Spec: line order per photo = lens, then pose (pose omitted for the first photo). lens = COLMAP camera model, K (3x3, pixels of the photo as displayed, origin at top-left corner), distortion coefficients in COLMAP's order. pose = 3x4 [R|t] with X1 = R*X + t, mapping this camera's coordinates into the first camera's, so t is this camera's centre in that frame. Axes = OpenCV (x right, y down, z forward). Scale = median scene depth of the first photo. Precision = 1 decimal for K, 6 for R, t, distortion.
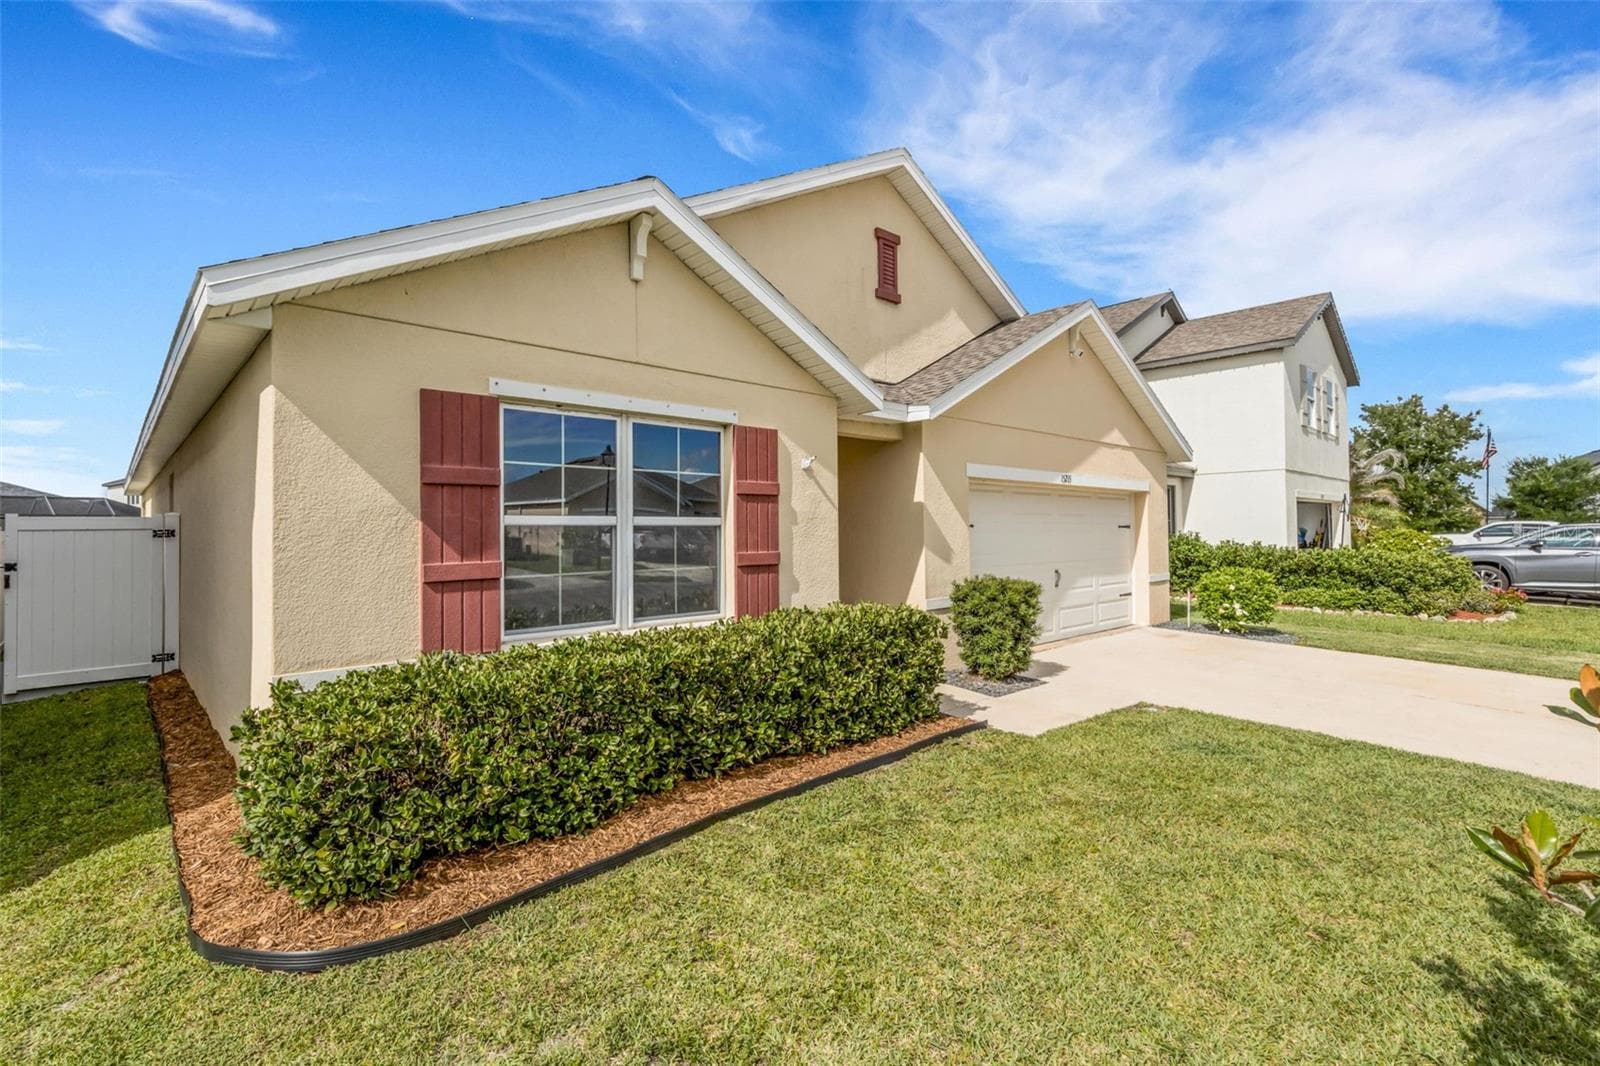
lens RADIAL K [[743.0, 0, 796.7], [0, 743.0, 520.9], [0, 0, 1]] dist [0.002185, 0.000081]
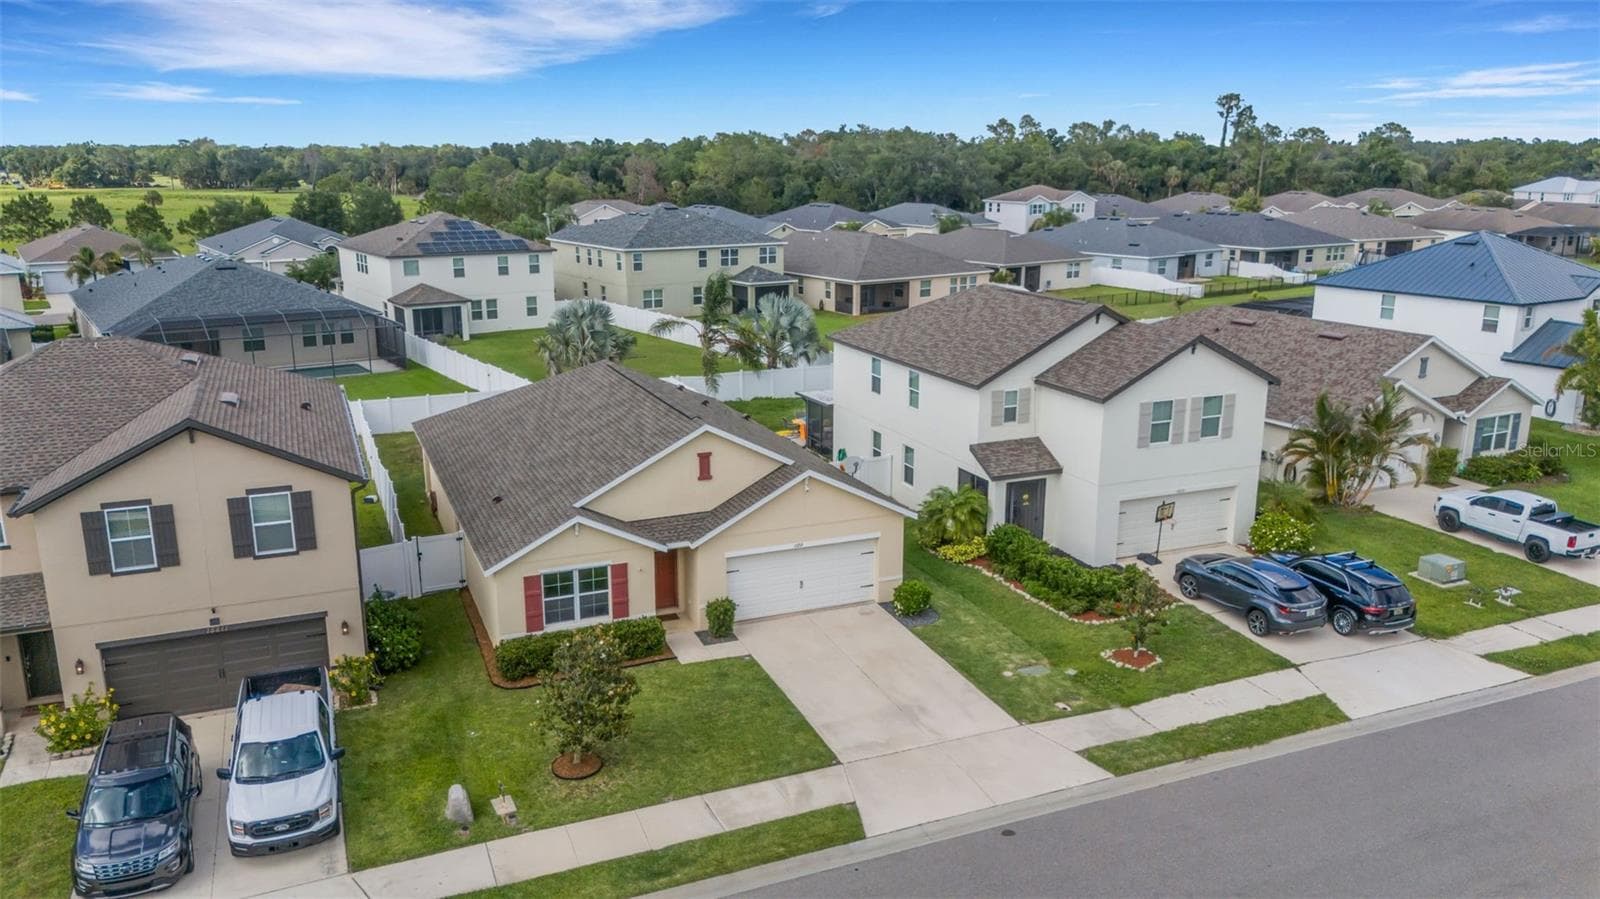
lens RADIAL K [[1187.8, 0, 800.0], [0, 1187.8, 449.5], [0, 0, 1]] dist [0.071183, -0.075128]
pose [[0.939327, 0.097554, -0.328858, 1.466321], [-0.007258, 0.964145, 0.265277, -1.241518], [0.342946, -0.246795, 0.906355, -2.084420]]
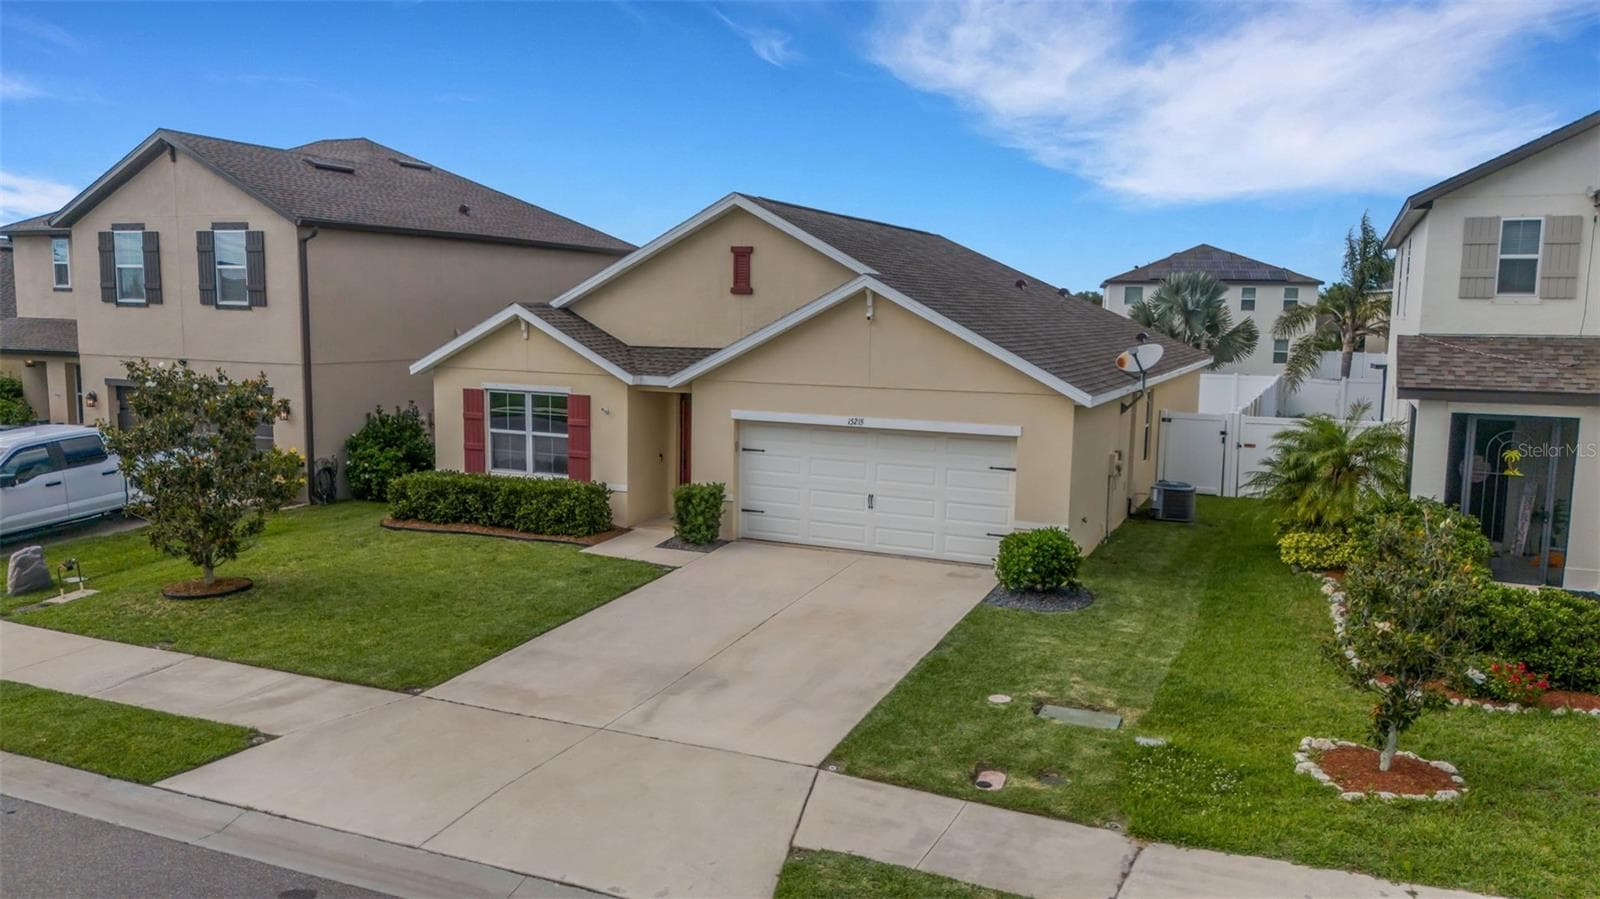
lens RADIAL K [[1187.8, 0, 800.0], [0, 1187.8, 449.5], [0, 0, 1]] dist [0.071183, -0.075128]
pose [[0.384317, 0.127713, -0.914325, 2.076727], [-0.003986, 0.990606, 0.136692, -0.271846], [0.923193, -0.048888, 0.381216, 0.158560]]
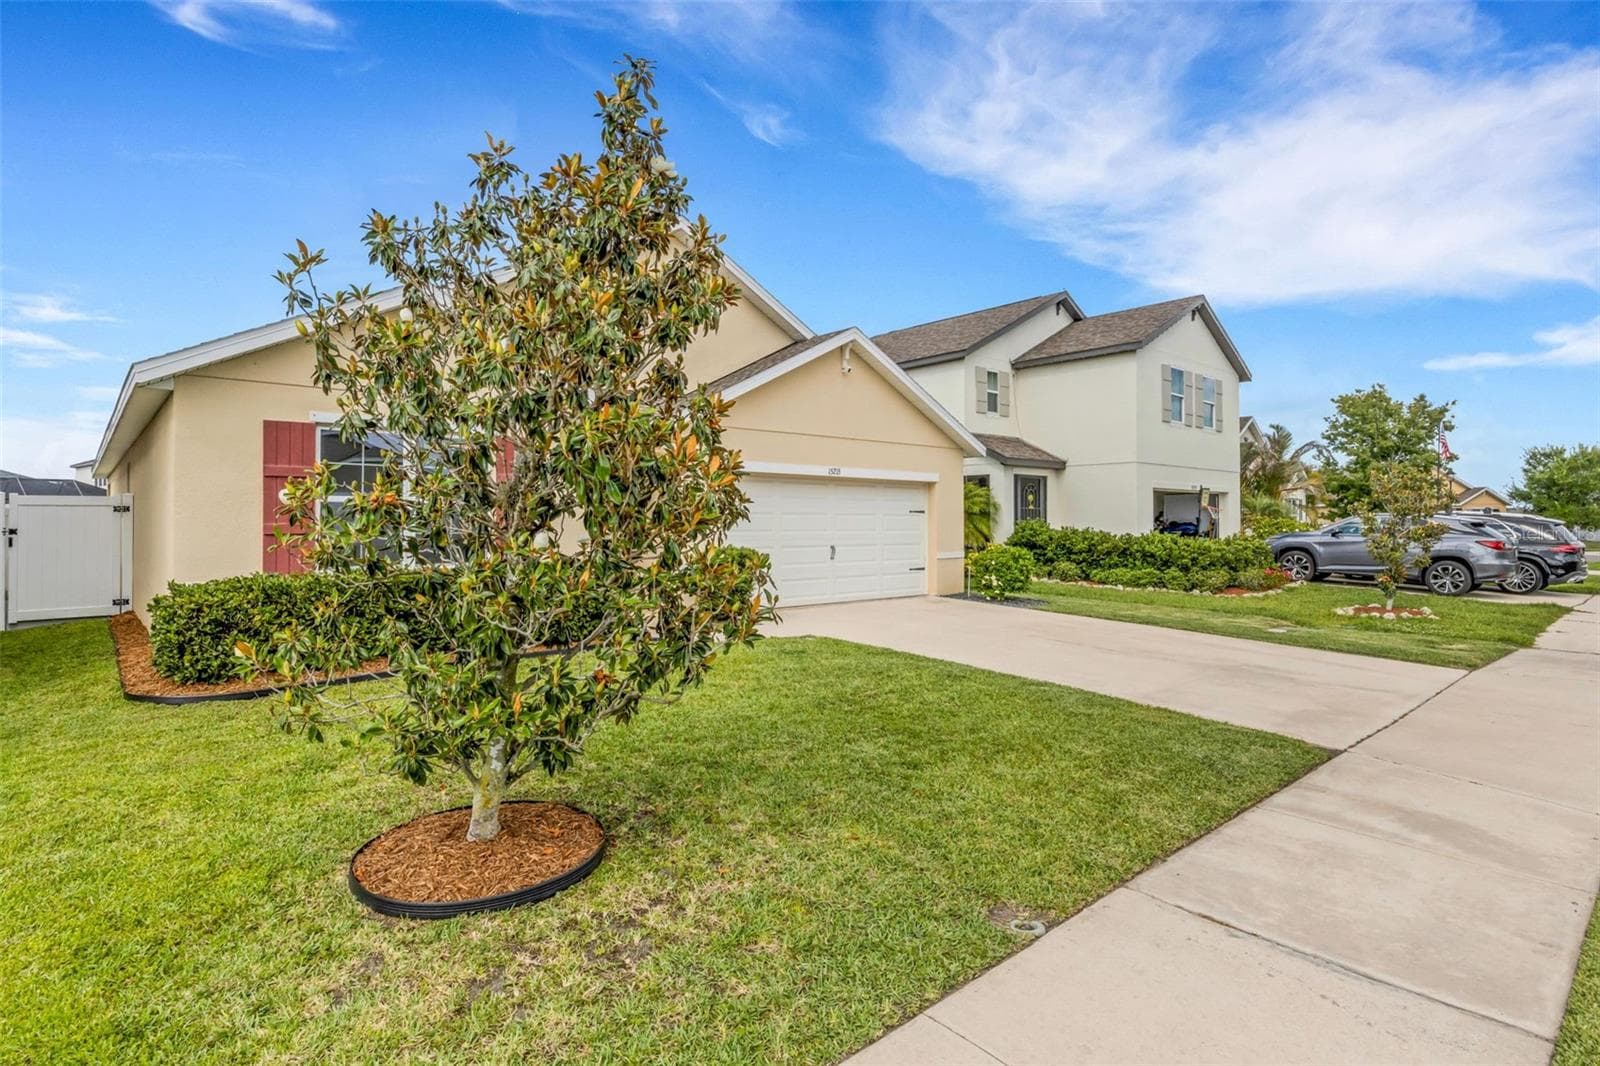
lens RADIAL K [[823.8, 0, 797.3], [0, 823.8, 515.7], [0, 0, 1]] dist [-0.000460, -0.000284]
pose [[0.999627, 0.008432, -0.025966, 0.329788], [-0.008238, 0.999937, 0.007566, 0.006759], [0.026028, -0.007349, 0.999634, -0.366709]]
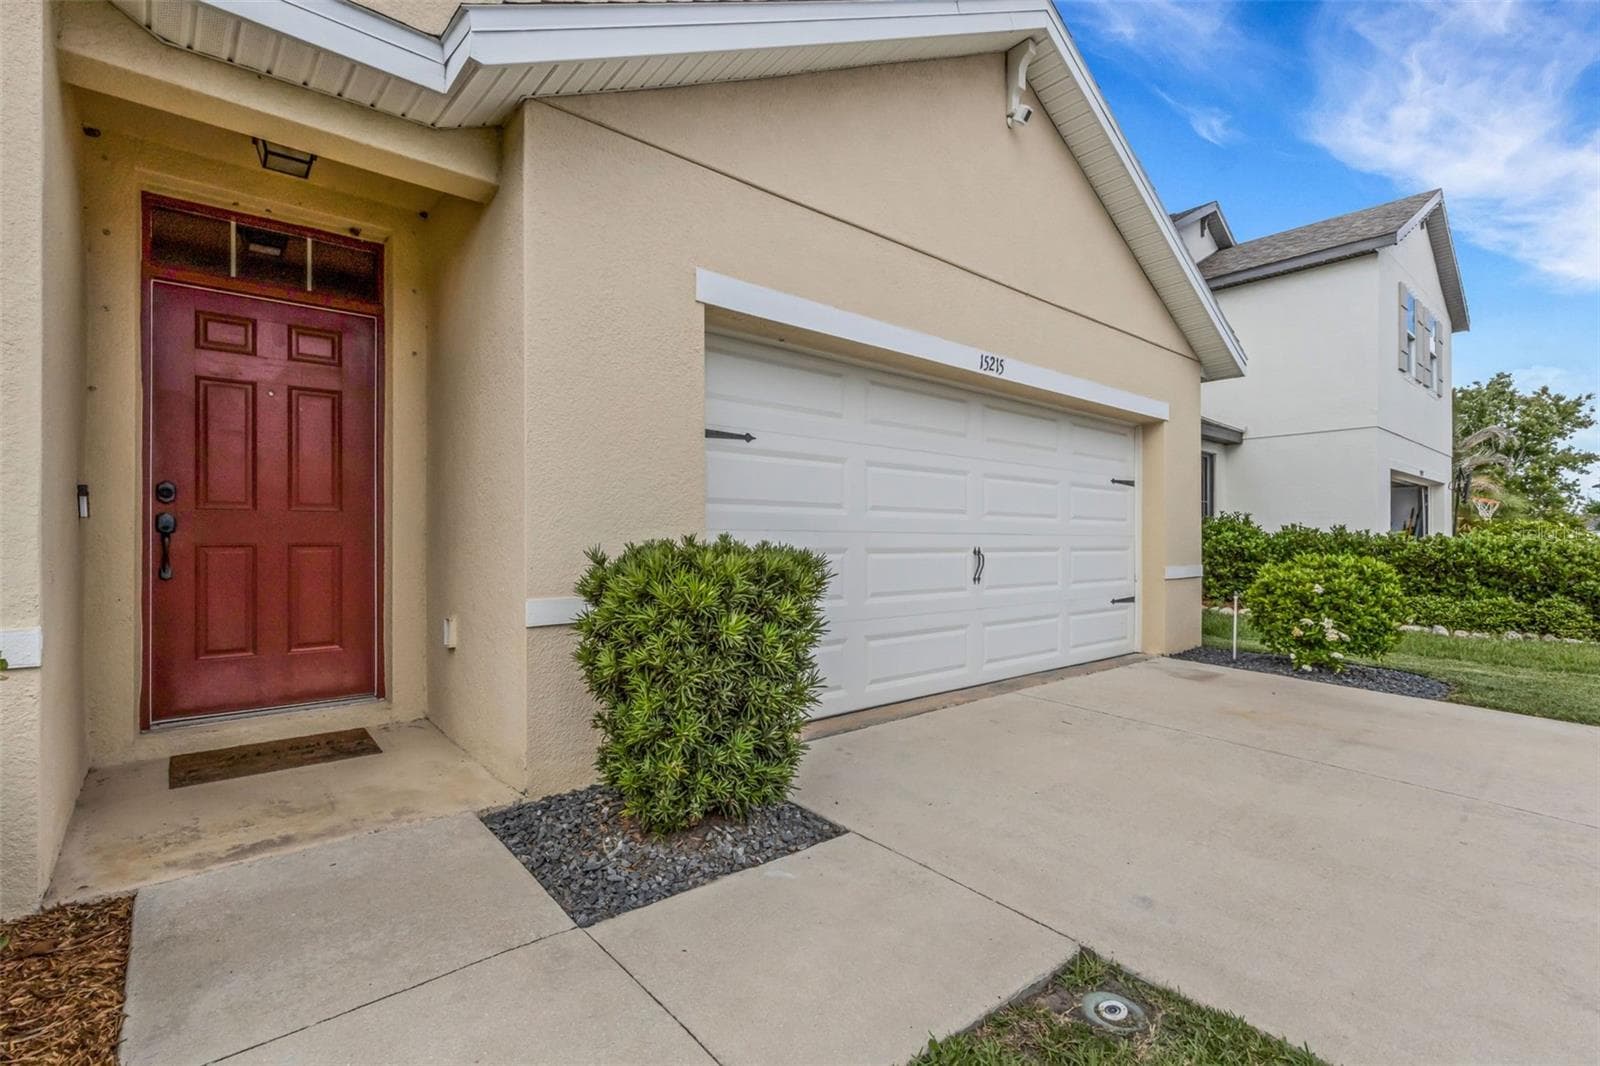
lens RADIAL K [[739.7, 0, 801.5], [0, 739.7, 541.7], [0, 0, 1]] dist [0.002454, 0.000266]
pose [[0.999206, 0.010025, -0.038563, 0.249394], [-0.009388, 0.999817, 0.016658, 0.053808], [0.038723, -0.016283, 0.999117, 0.484811]]
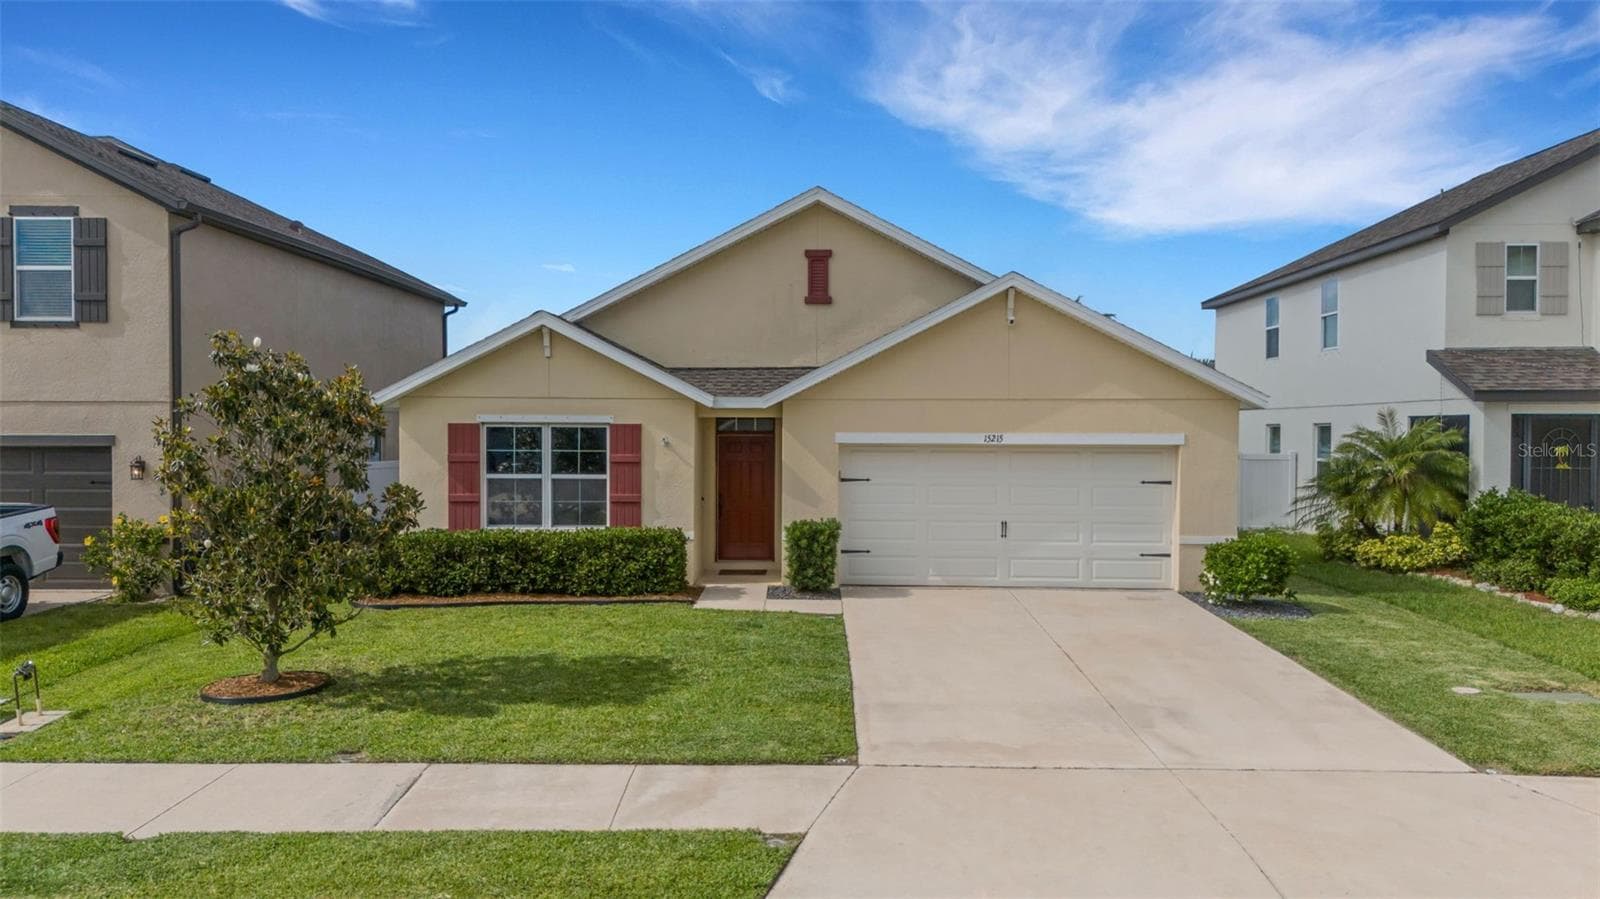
lens RADIAL K [[1187.8, 0, 800.0], [0, 1187.8, 449.5], [0, 0, 1]] dist [0.071183, -0.075128]
pose [[0.716246, 0.024738, -0.697409, 1.348651], [0.001157, 0.999328, 0.036636, -0.102198], [0.697847, -0.027048, 0.715736, -0.447342]]
